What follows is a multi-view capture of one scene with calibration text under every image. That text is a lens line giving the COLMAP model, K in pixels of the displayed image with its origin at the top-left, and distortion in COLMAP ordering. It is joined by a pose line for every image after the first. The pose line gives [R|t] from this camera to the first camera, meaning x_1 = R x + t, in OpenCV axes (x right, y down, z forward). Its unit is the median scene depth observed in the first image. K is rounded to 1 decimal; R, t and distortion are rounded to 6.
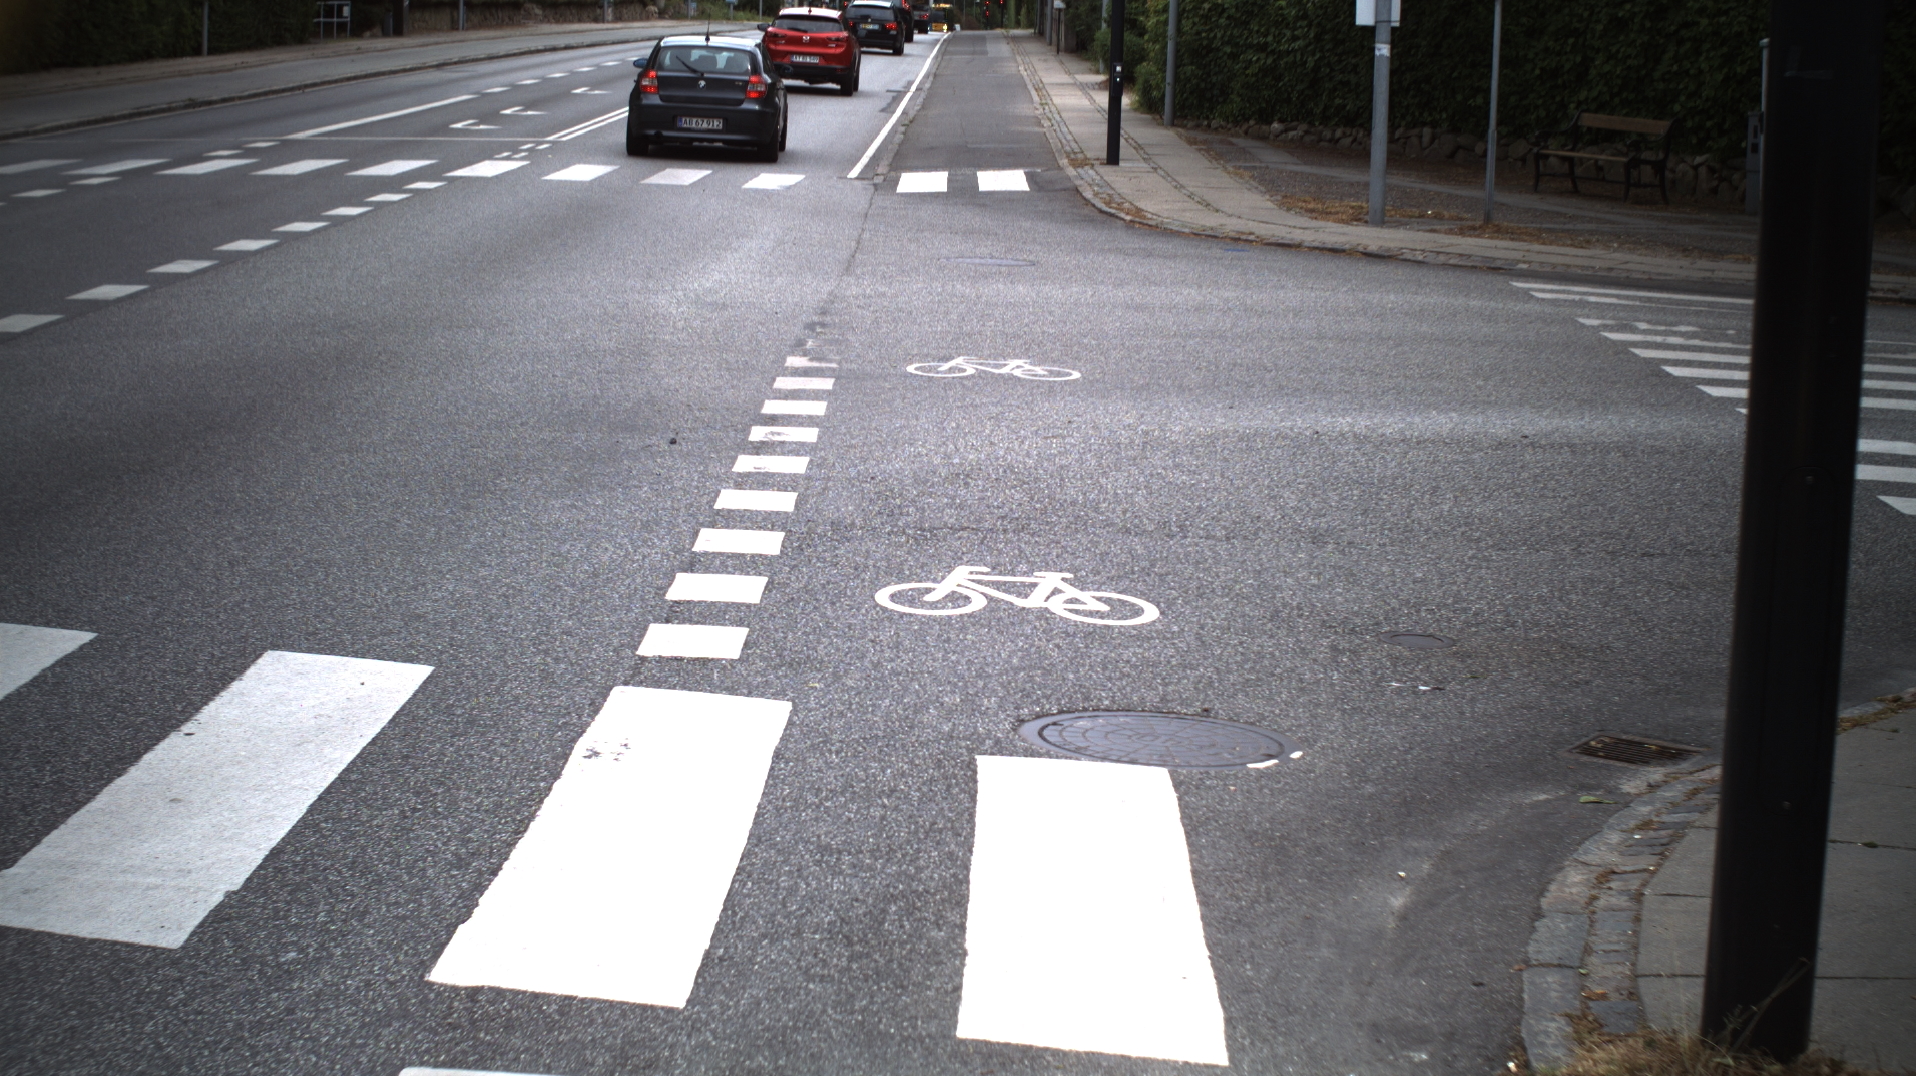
lens RADIAL K [[3535.5, 0, 958.0], [0, 3535.5, 538.0], [0, 0, 1]] dist [-0.309810, 0.419317]
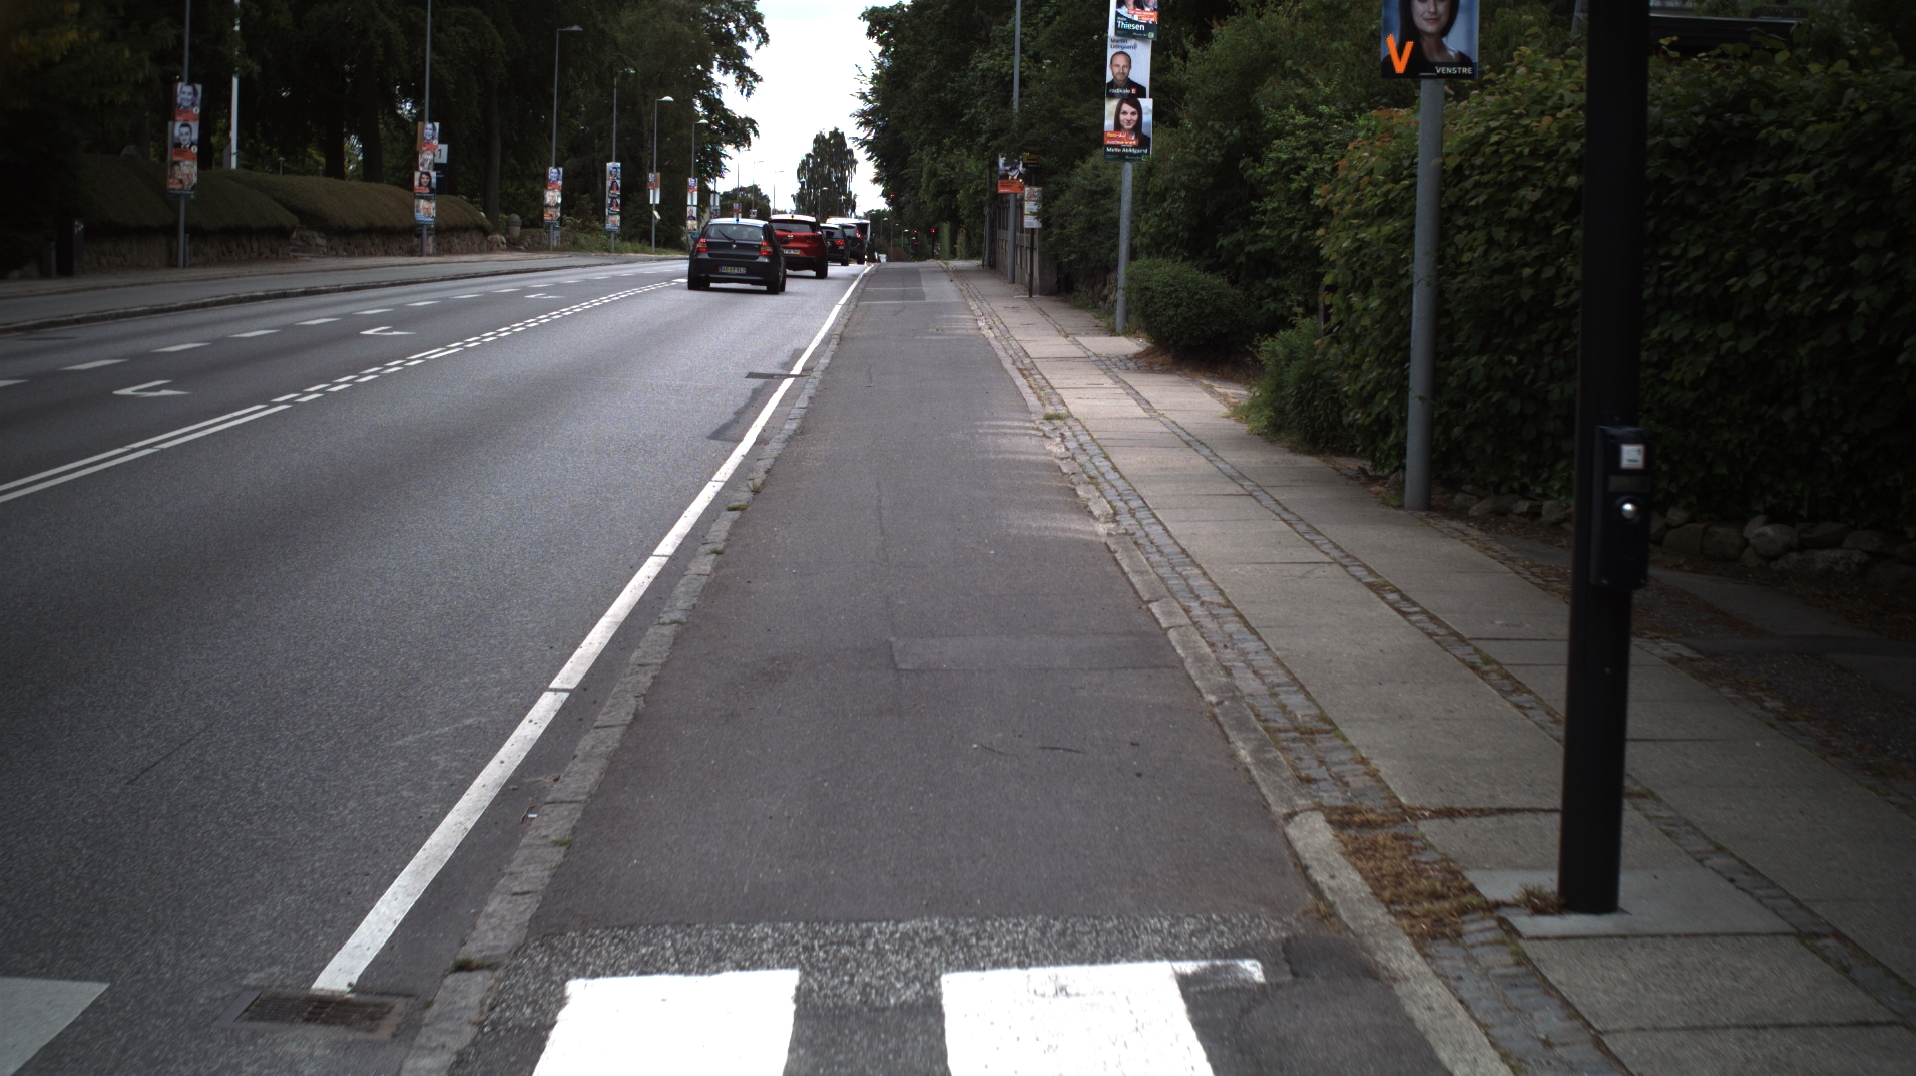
lens RADIAL K [[3535.5, 0, 958.0], [0, 3535.5, 538.0], [0, 0, 1]] dist [-0.309810, 0.419317]
pose [[0.999767, -0.008739, 0.019716, 0.002094], [0.010008, 0.997818, -0.065256, -0.093677], [-0.019103, 0.065438, 0.997674, 0.645937]]
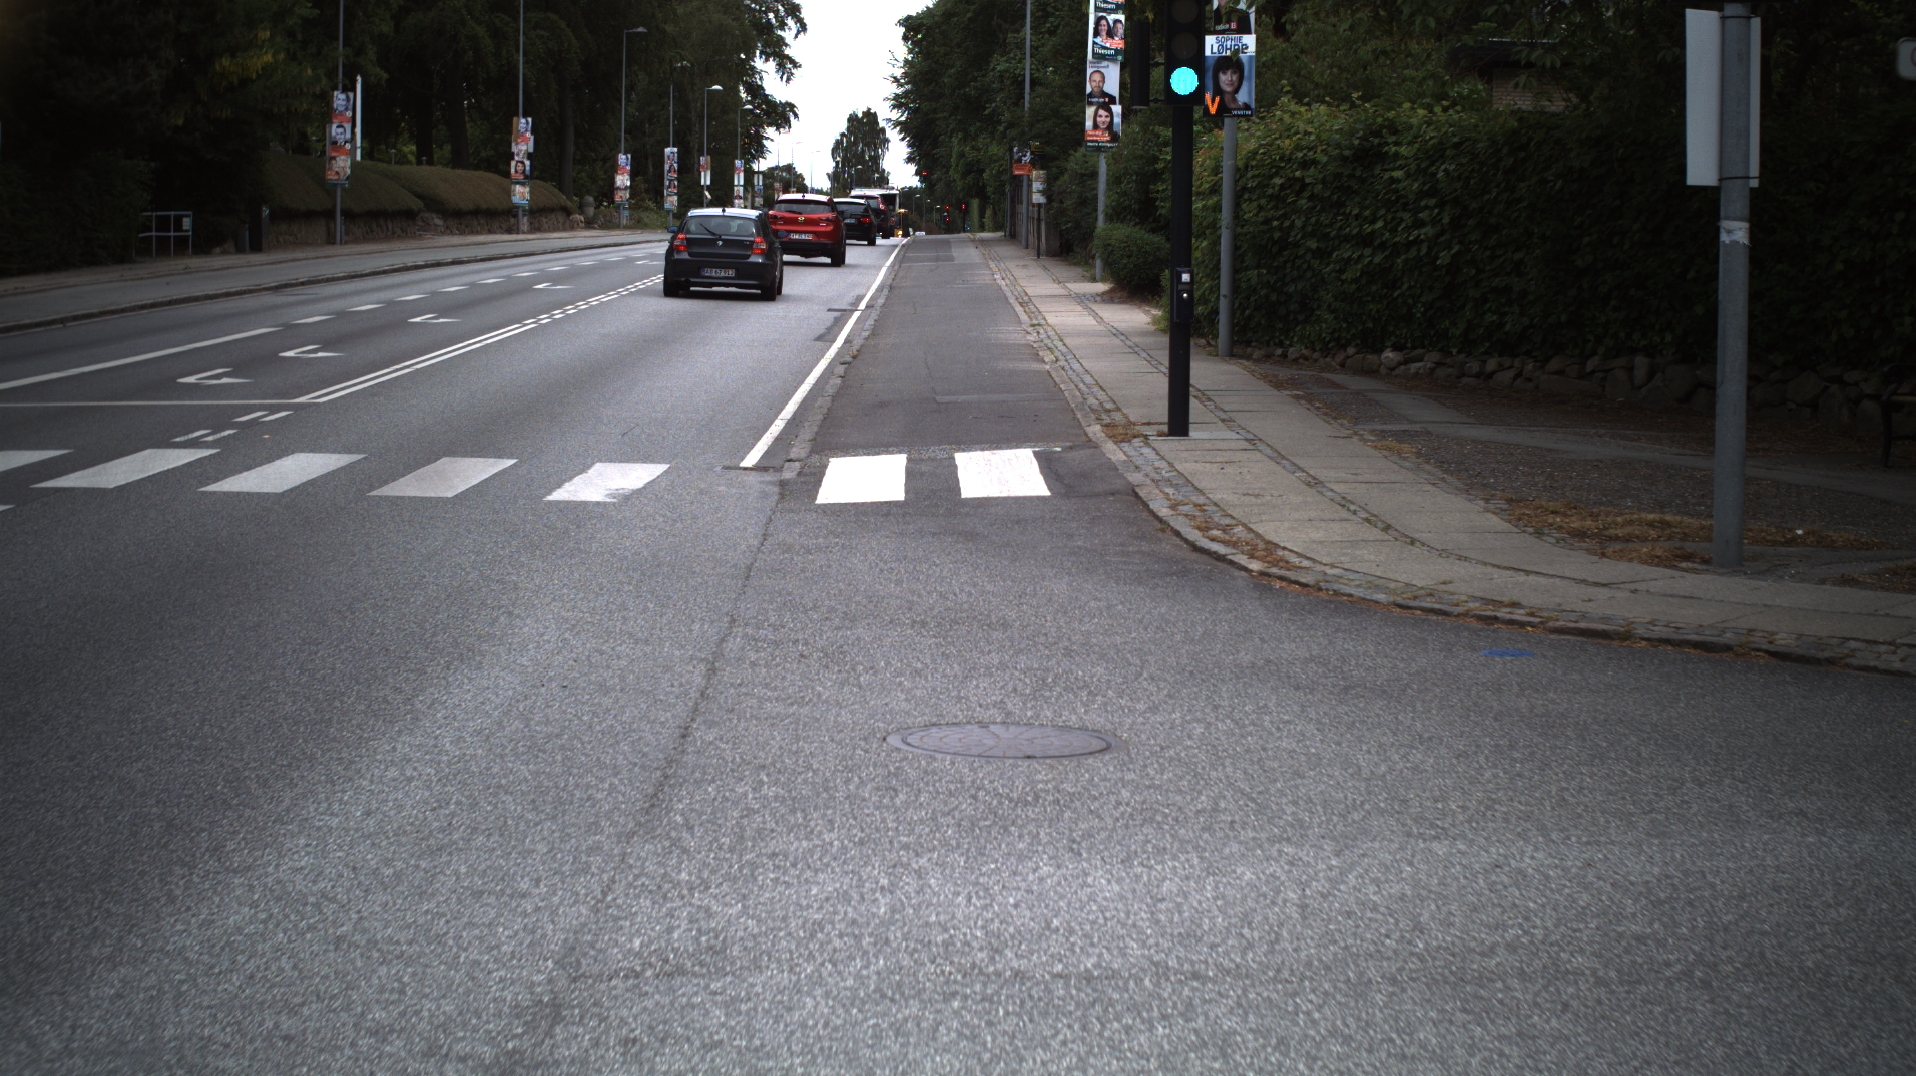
lens RADIAL K [[3535.5, 0, 958.0], [0, 3535.5, 538.0], [0, 0, 1]] dist [-0.309810, 0.419317]
pose [[0.999725, -0.021447, 0.009453, -0.000060], [0.021964, 0.998046, -0.058498, -0.043785], [-0.008180, 0.058689, 0.998243, 0.321847]]
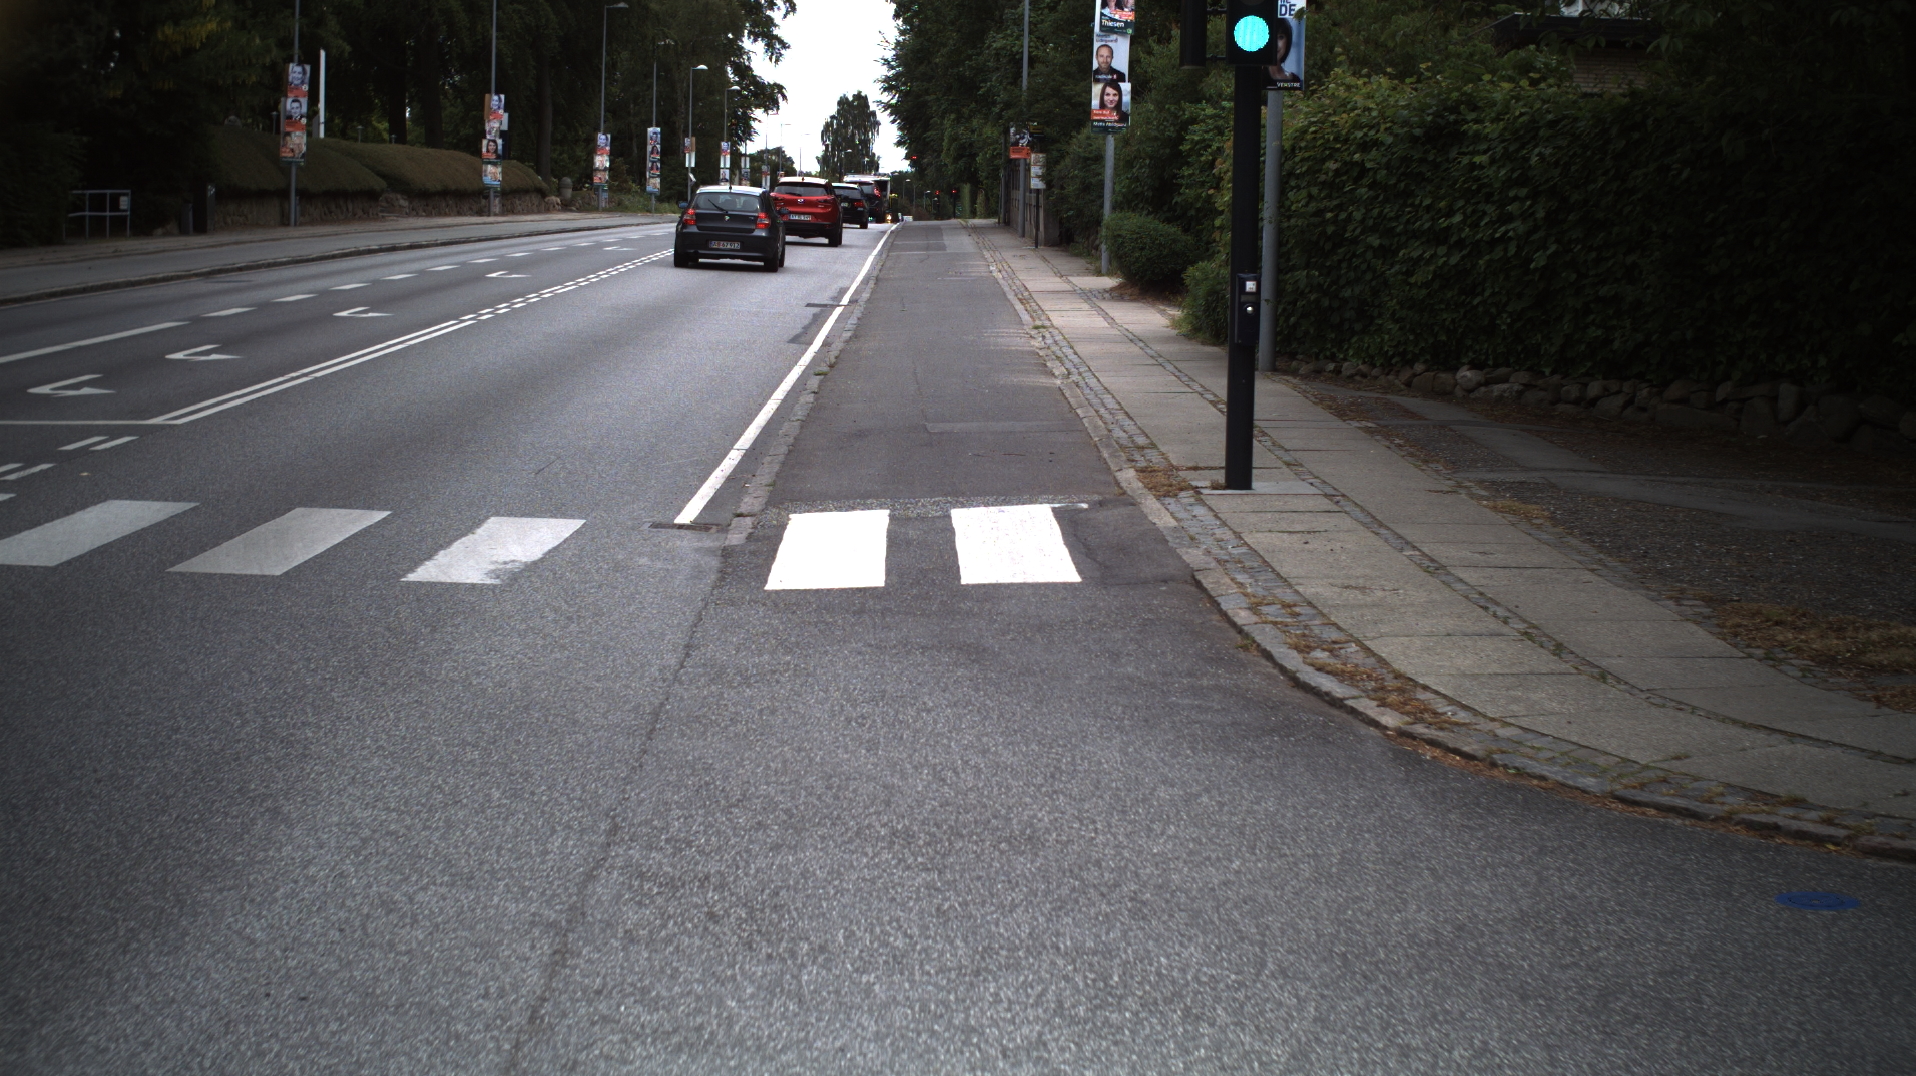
lens RADIAL K [[3535.5, 0, 958.0], [0, 3535.5, 538.0], [0, 0, 1]] dist [-0.309810, 0.419317]
pose [[0.999840, -0.012255, 0.013054, 0.000123], [0.012946, 0.998445, -0.054222, -0.060449], [-0.012369, 0.054383, 0.998444, 0.430024]]
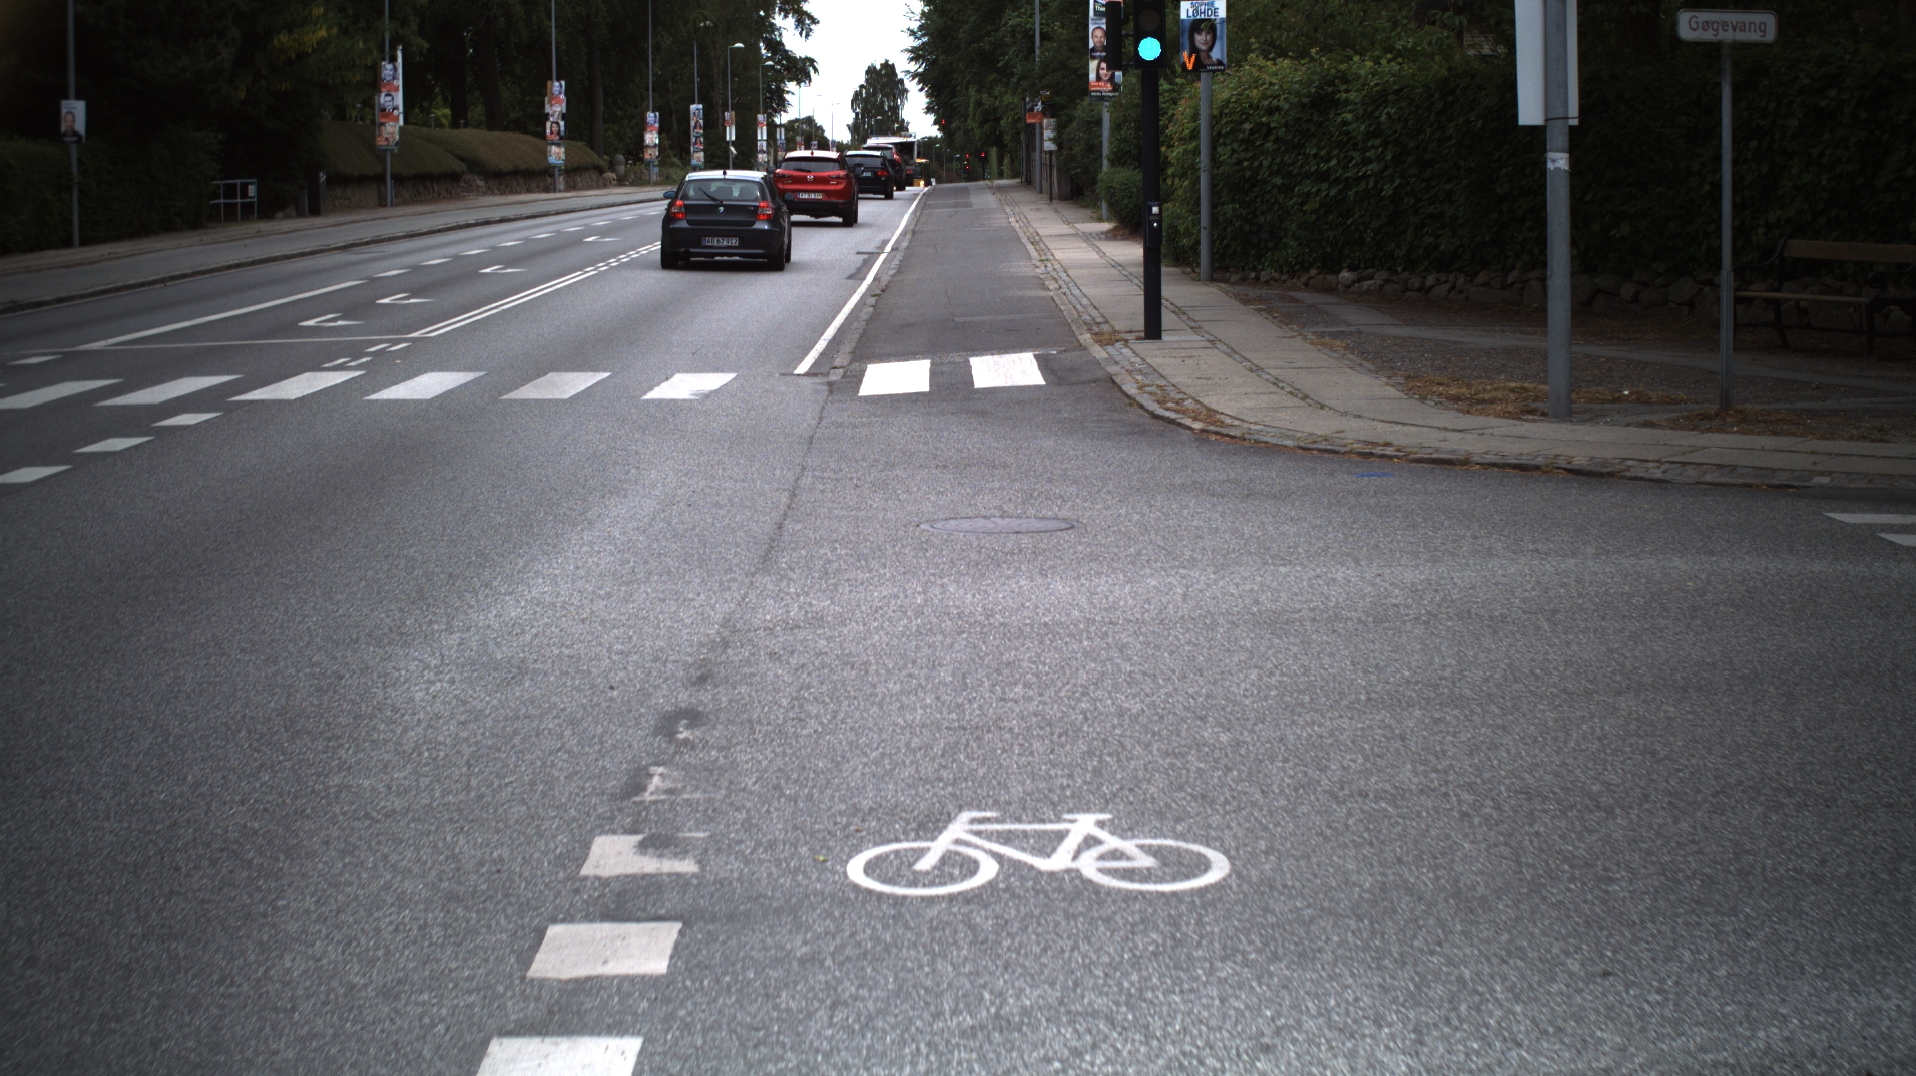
lens RADIAL K [[3535.5, 0, 958.0], [0, 3535.5, 538.0], [0, 0, 1]] dist [-0.309810, 0.419317]
pose [[0.998904, -0.046803, 0.000658, 0.000576], [0.046786, 0.997922, -0.044304, -0.027531], [0.001417, 0.044287, 0.999018, 0.214526]]
